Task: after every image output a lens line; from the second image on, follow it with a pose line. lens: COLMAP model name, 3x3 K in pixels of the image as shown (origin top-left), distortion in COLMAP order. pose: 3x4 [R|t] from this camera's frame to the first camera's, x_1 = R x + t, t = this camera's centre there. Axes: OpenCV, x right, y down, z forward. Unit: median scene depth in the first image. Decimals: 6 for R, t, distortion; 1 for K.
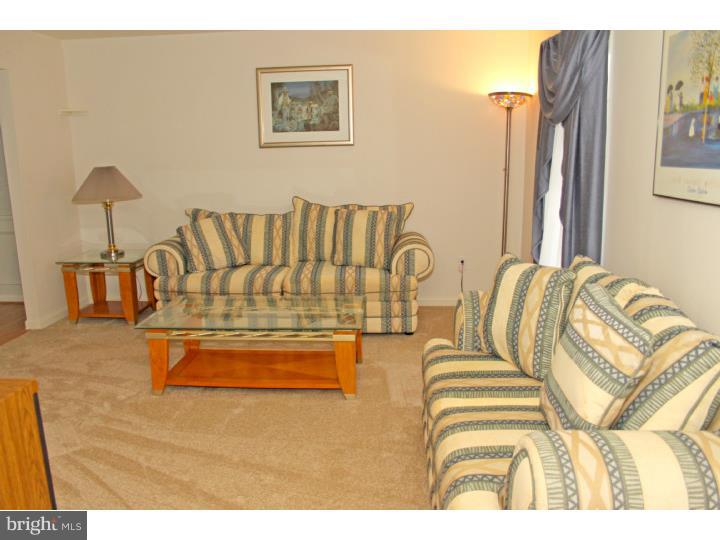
lens RADIAL K [[589.2, 0, 360.0], [0, 589.2, 270.0], [0, 0, 1]] dist [-0.116732, 0.000143]
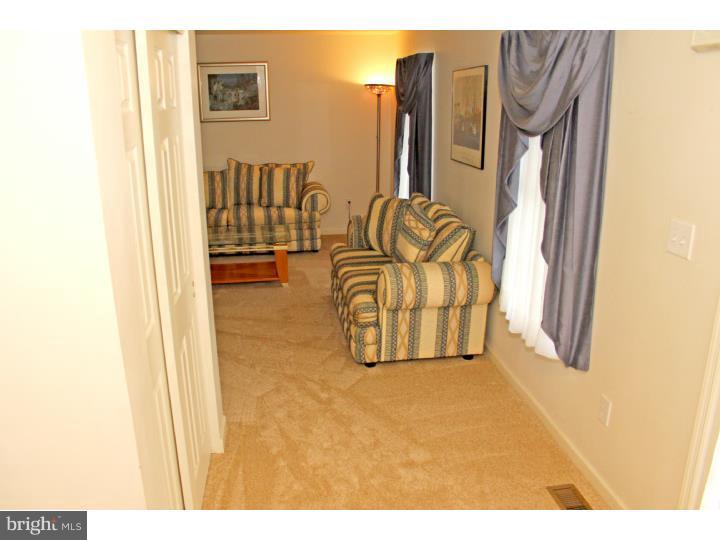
lens RADIAL K [[589.2, 0, 360.0], [0, 589.2, 270.0], [0, 0, 1]] dist [-0.116732, 0.000143]
pose [[0.980230, -0.046401, 0.192342, -0.095415], [0.030521, 0.995937, 0.084722, 0.034079], [-0.195492, -0.077177, 0.977664, -0.478453]]
